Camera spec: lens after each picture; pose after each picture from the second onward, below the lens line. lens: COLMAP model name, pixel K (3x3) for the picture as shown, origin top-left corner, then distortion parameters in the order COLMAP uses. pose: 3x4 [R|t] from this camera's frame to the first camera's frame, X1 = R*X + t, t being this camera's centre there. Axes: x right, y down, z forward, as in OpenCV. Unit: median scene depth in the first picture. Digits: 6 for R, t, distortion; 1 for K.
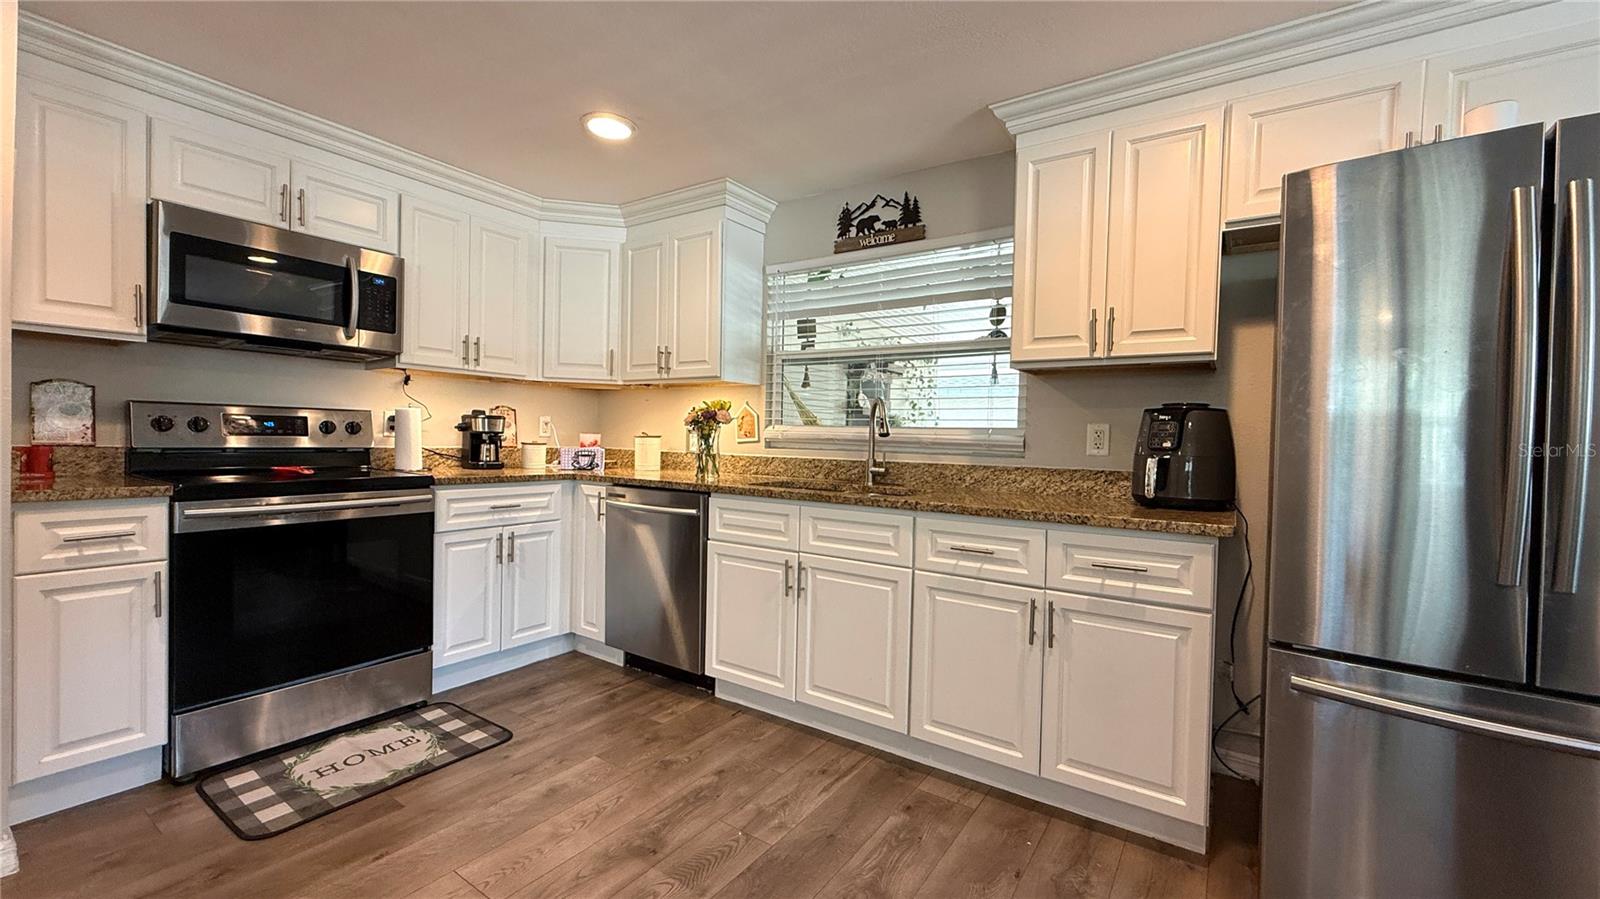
lens RADIAL K [[637.5, 0, 798.9], [0, 637.5, 450.5], [0, 0, 1]] dist [-0.001155, 0.000472]
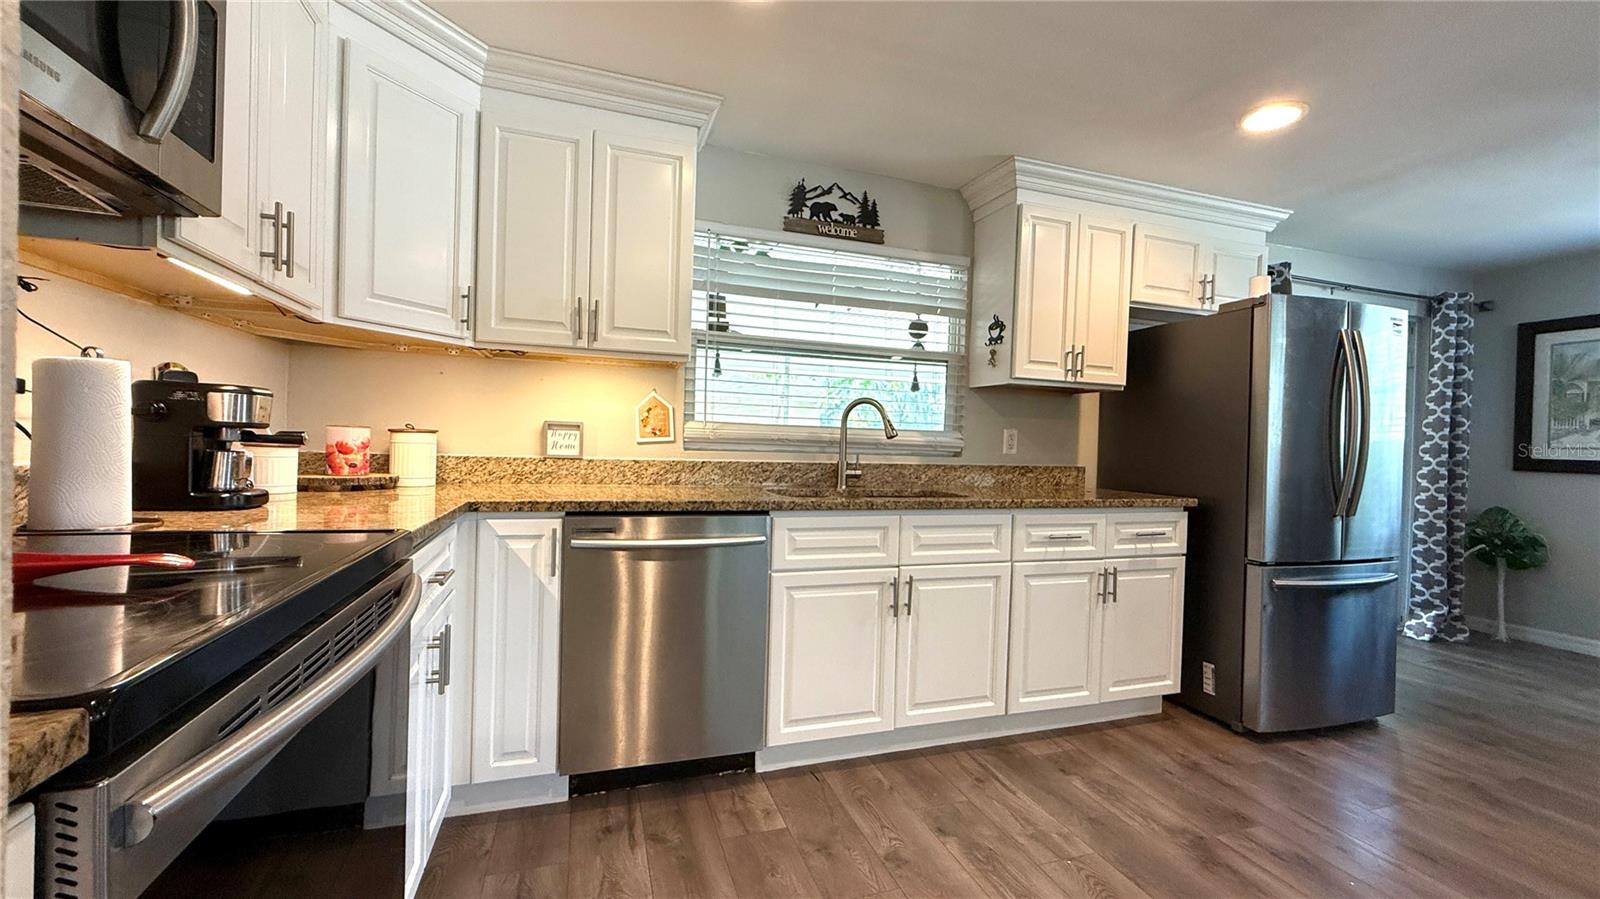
lens RADIAL K [[642.5, 0, 796.5], [0, 642.5, 447.2], [0, 0, 1]] dist [0.000024, 0.000137]
pose [[0.602560, -0.013331, 0.797963, -0.753121], [0.001188, 0.999874, 0.015807, -0.024209], [-0.798073, -0.008577, 0.602500, 0.514436]]
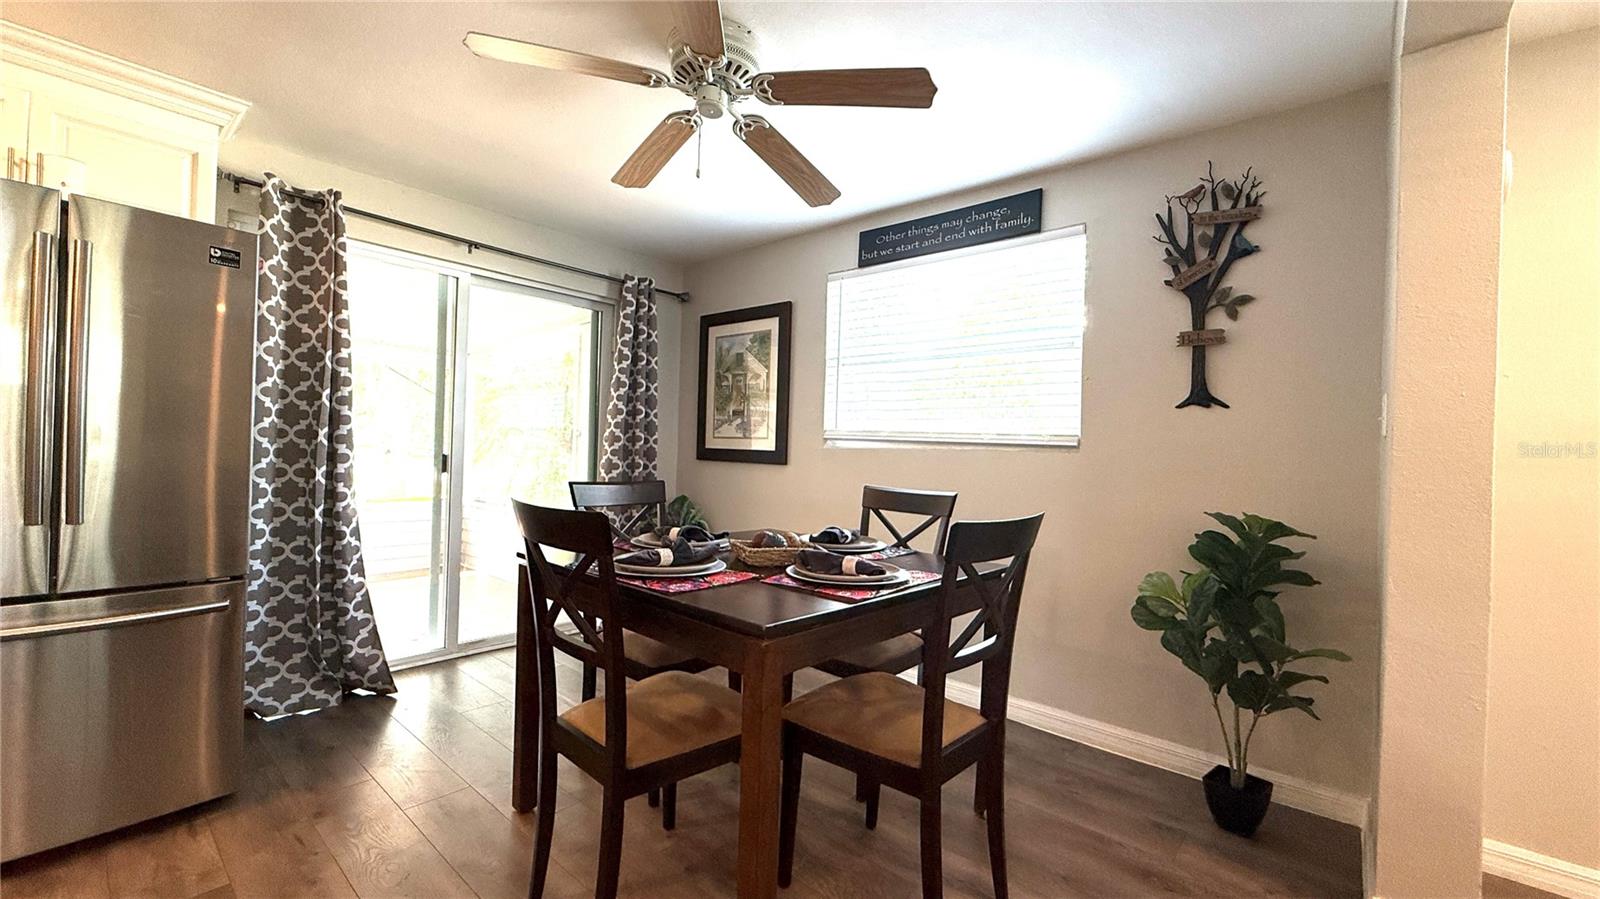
lens RADIAL K [[637.5, 0, 798.9], [0, 637.5, 450.5], [0, 0, 1]] dist [-0.001155, 0.000472]
pose [[0.109728, -0.017427, 0.993809, -0.022529], [-0.013815, 0.999723, 0.019056, 0.002512], [-0.993866, -0.015820, 0.109457, -0.340074]]
